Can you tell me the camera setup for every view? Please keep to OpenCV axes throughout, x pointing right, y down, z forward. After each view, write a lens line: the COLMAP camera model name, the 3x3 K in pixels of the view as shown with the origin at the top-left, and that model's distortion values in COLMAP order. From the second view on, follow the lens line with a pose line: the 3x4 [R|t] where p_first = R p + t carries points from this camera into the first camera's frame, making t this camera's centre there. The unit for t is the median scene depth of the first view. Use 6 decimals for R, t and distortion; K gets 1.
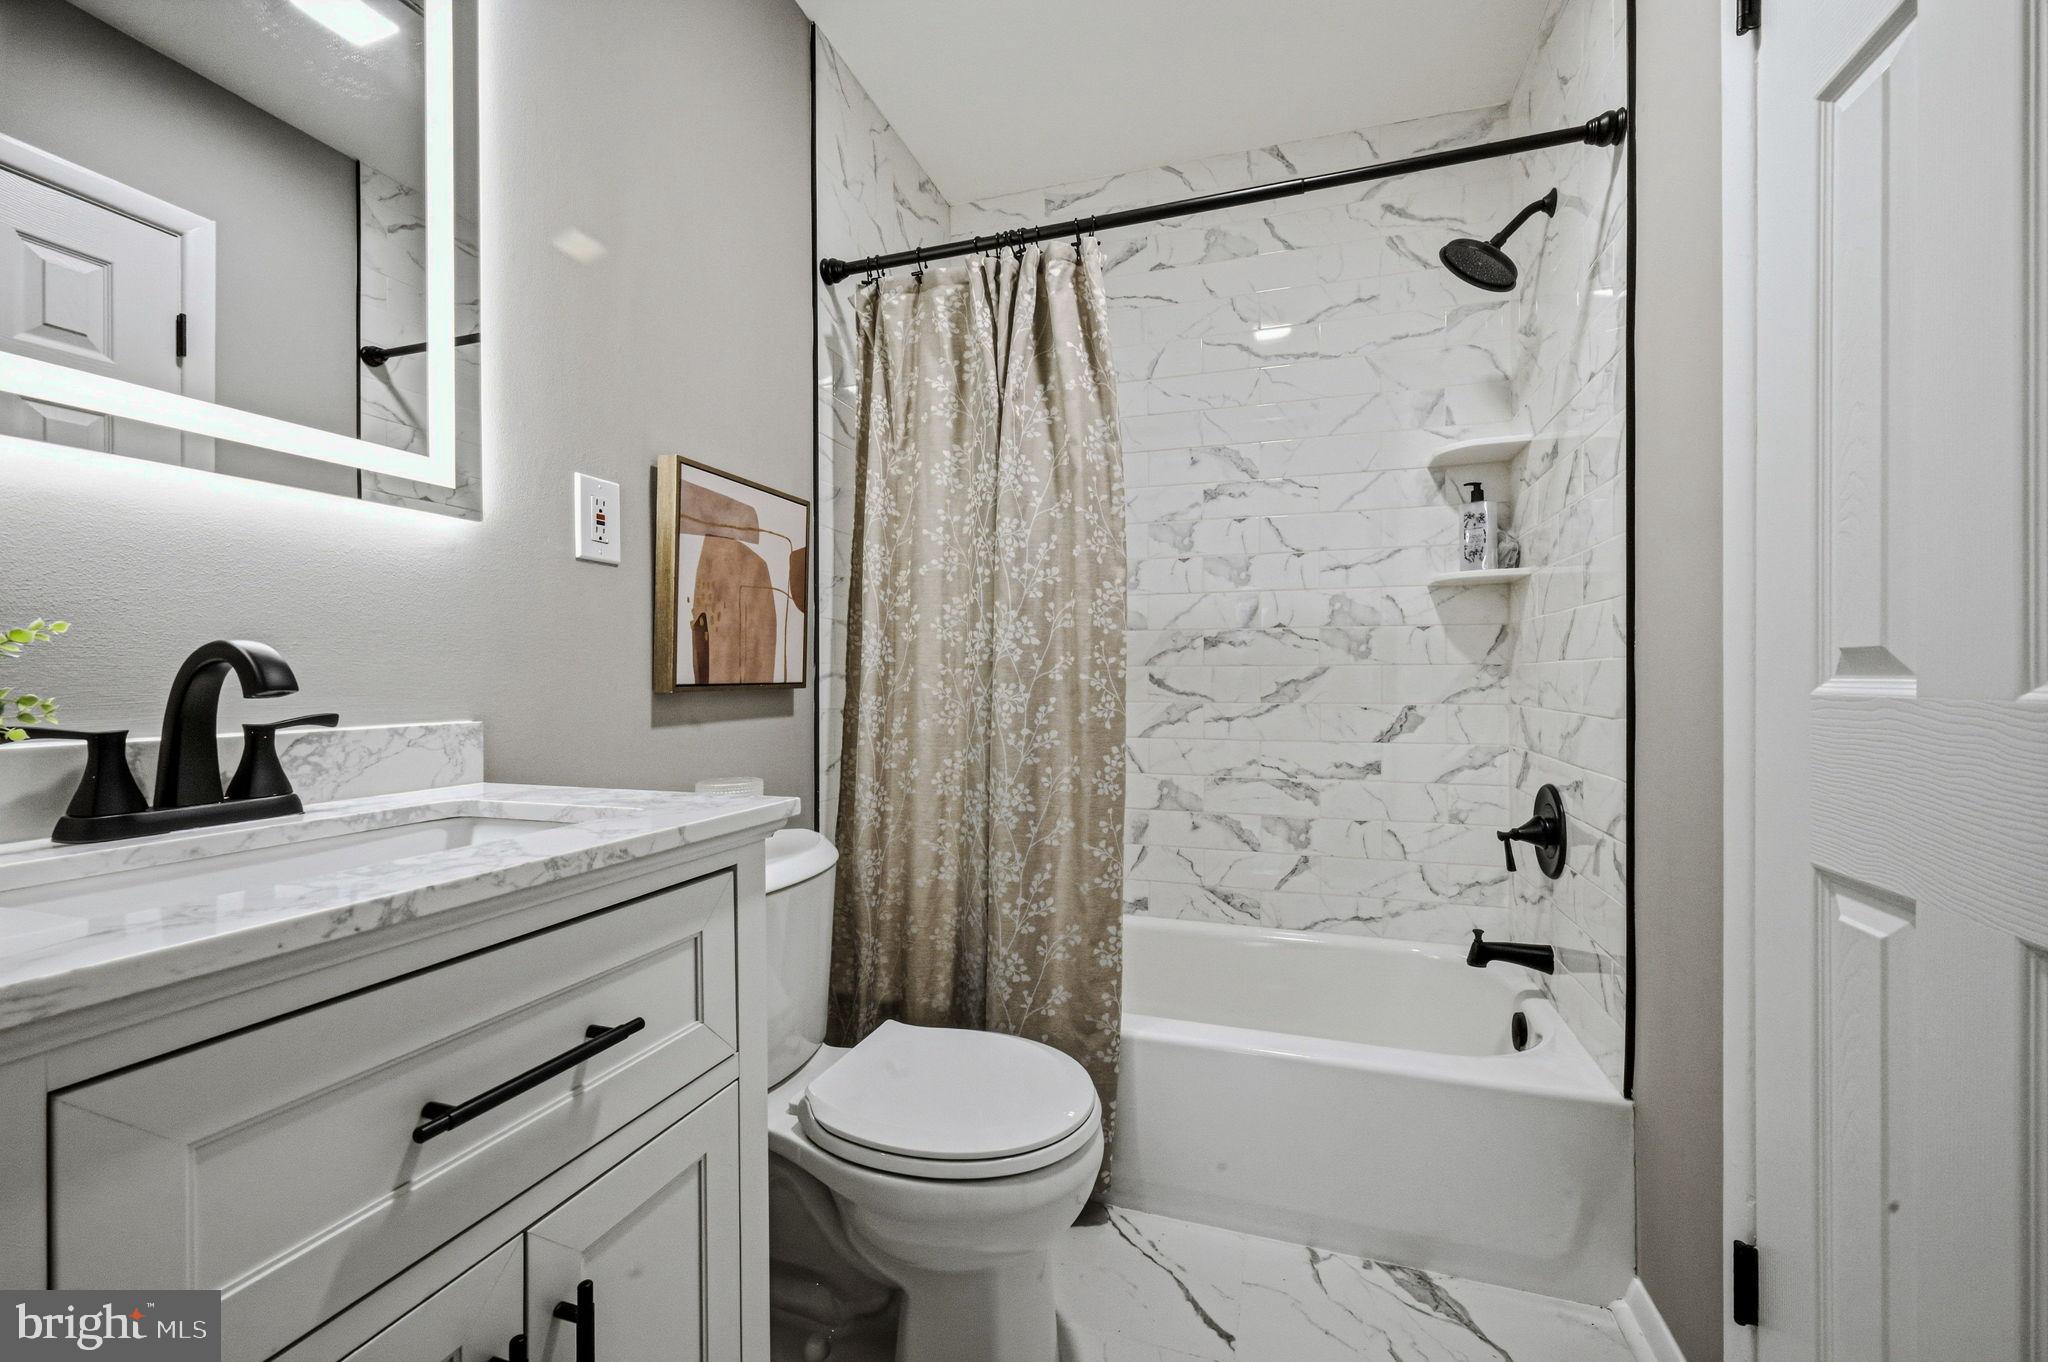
lens RADIAL K [[811.2, 0, 1043.1], [0, 811.2, 673.3], [0, 0, 1]] dist [-0.002224, -0.000456]
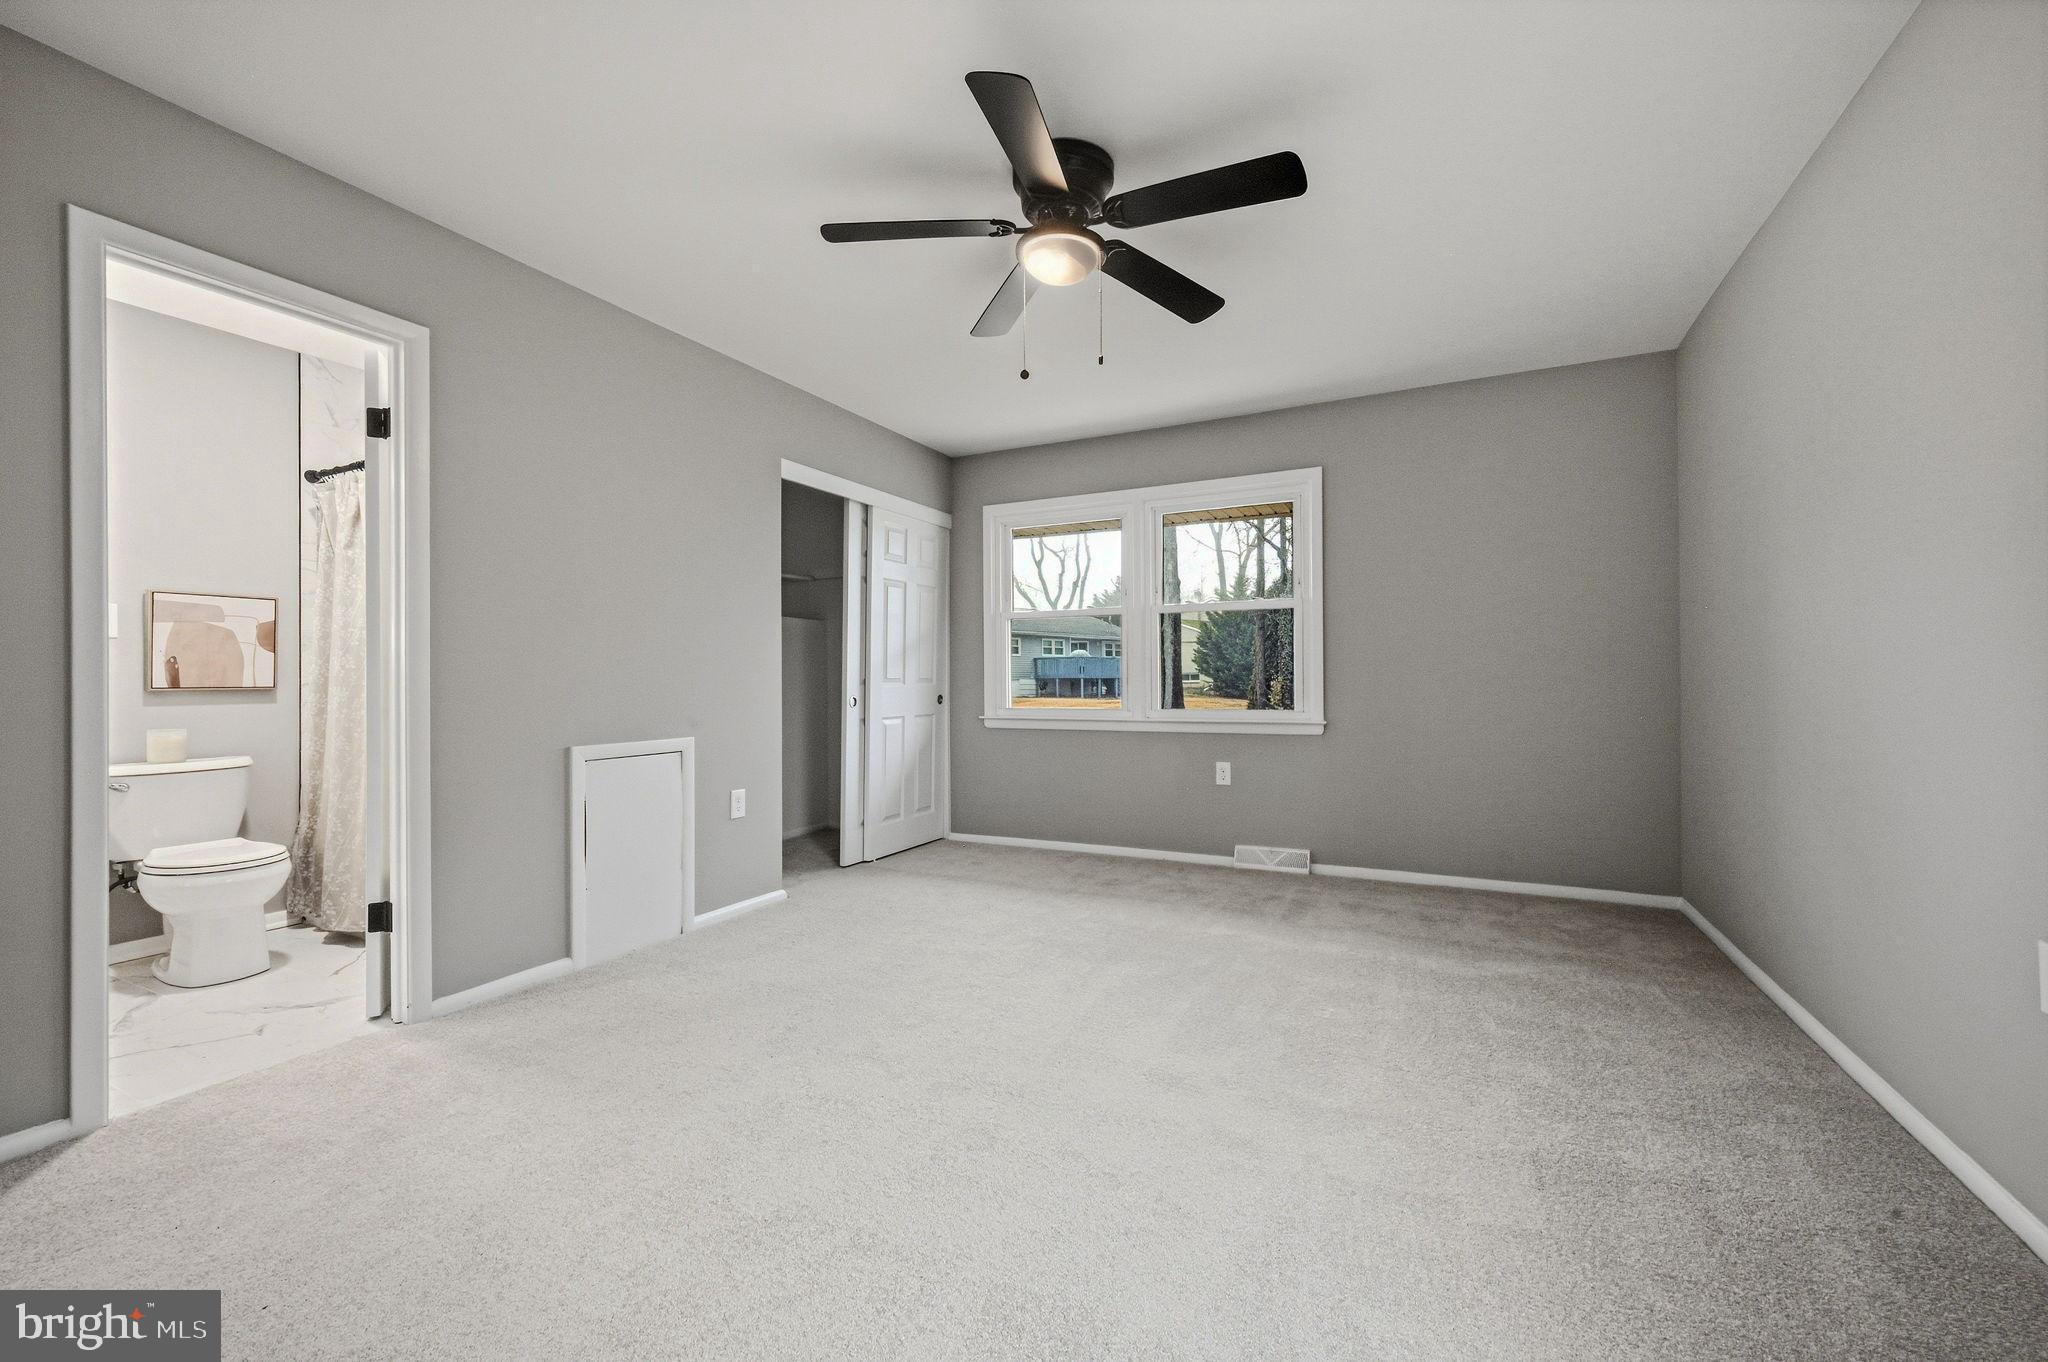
lens RADIAL K [[811.2, 0, 1032.9], [0, 811.2, 679.9], [0, 0, 1]] dist [-0.002224, -0.000456]
pose [[0.986347, -0.006466, -0.164554, 3.145696], [0.006430, 0.999979, -0.000753, 0.012601], [0.164555, -0.000315, 0.986368, -1.130539]]
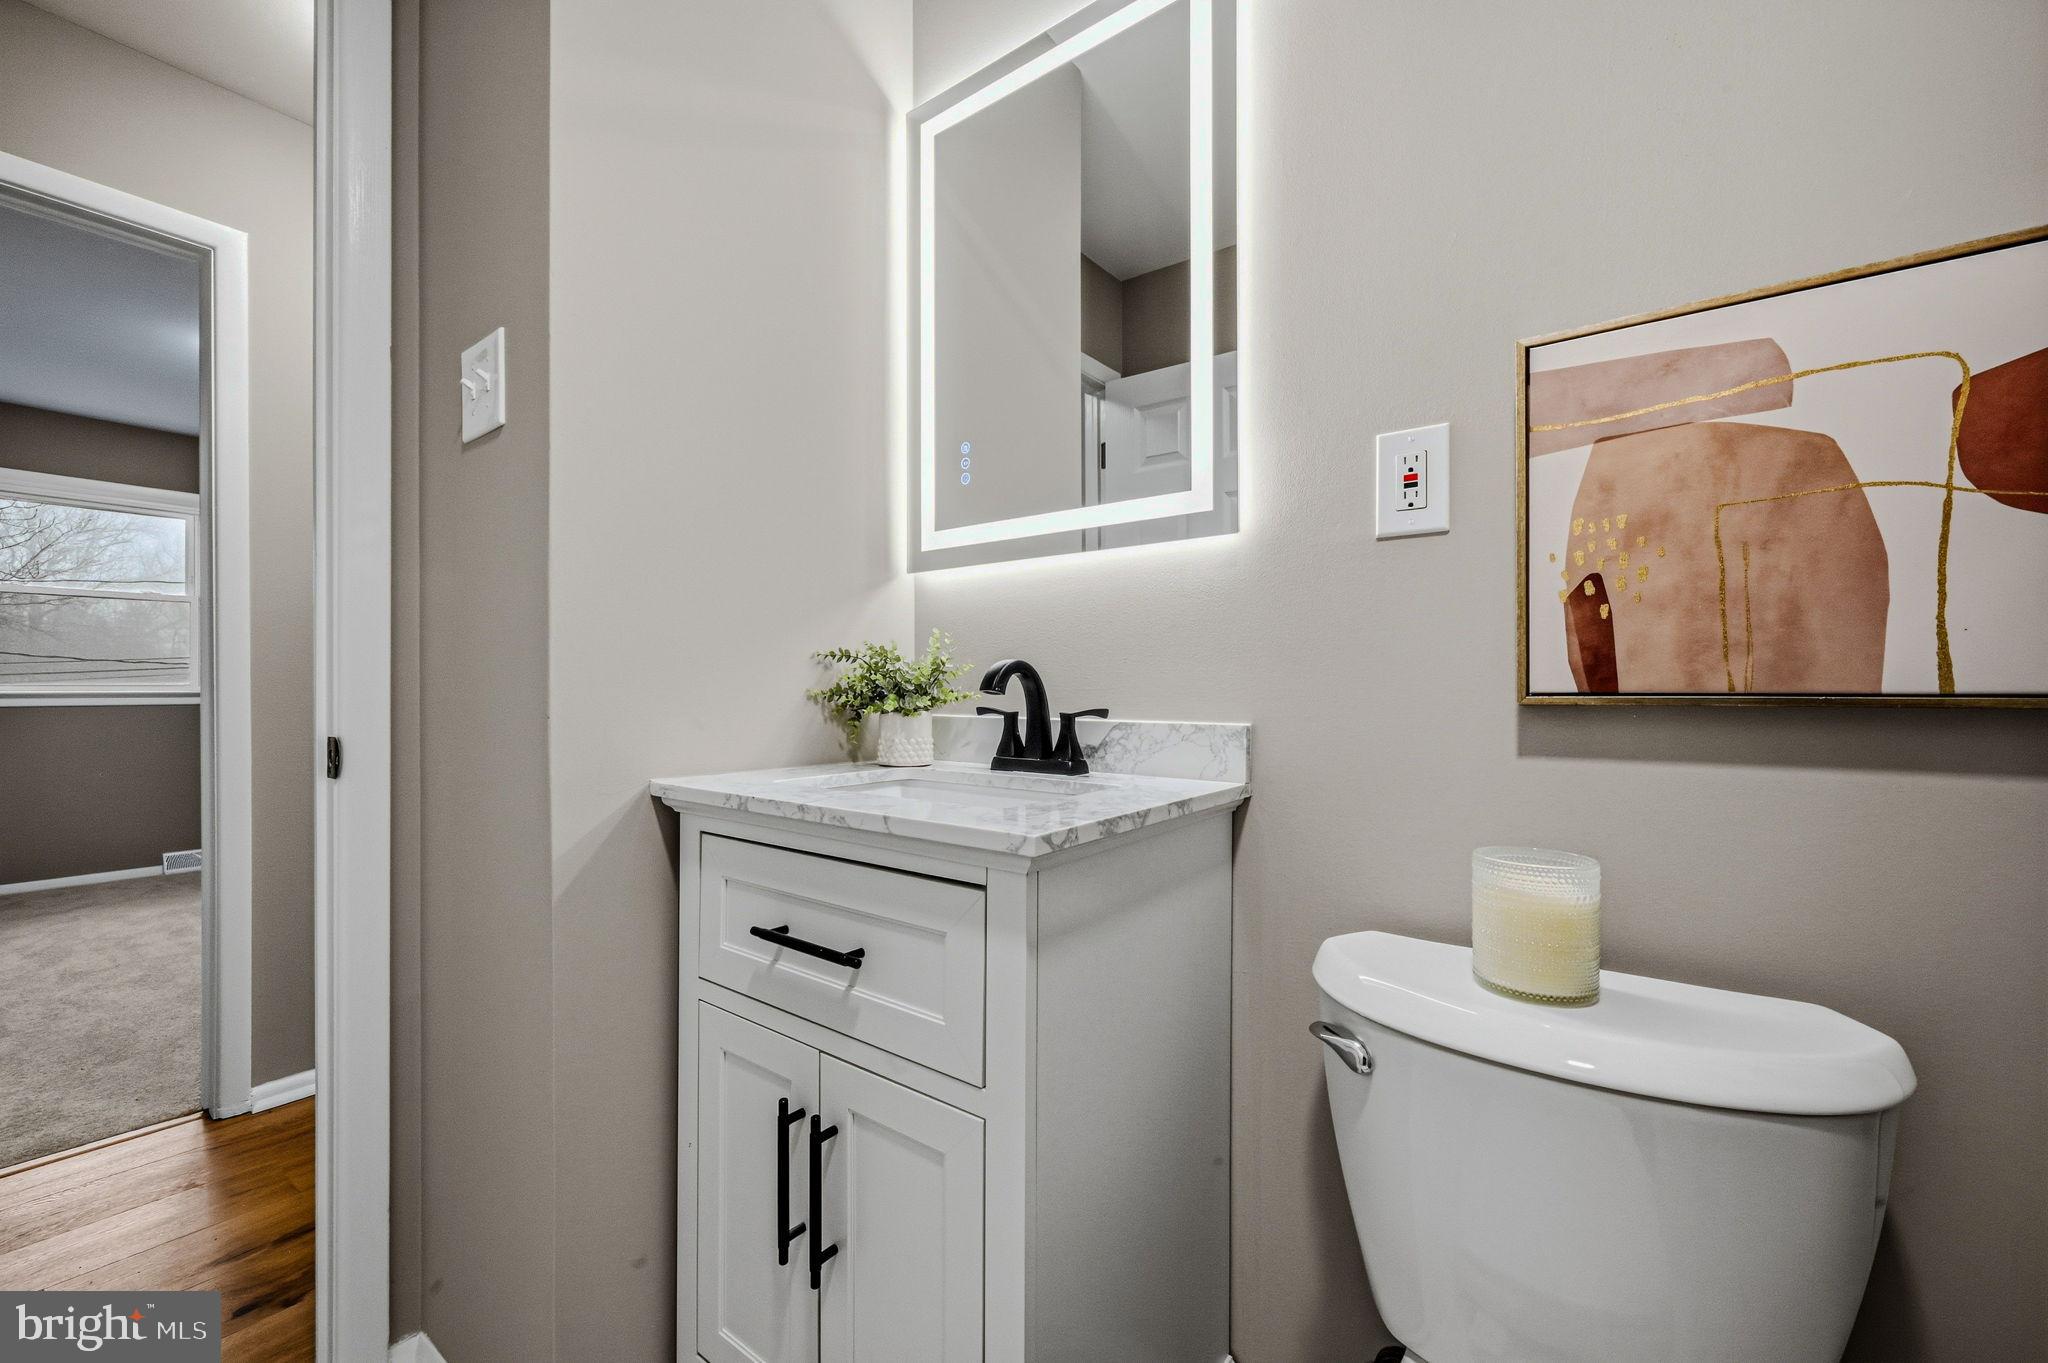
lens RADIAL K [[811.2, 0, 1028.0], [0, 811.2, 679.9], [0, 0, 1]] dist [-0.002224, -0.000456]
pose [[-0.333106, -0.004043, -0.942881, 0.378959], [0.005614, 0.999965, -0.006271, 0.007228], [0.942873, -0.007383, -0.333072, 1.090629]]
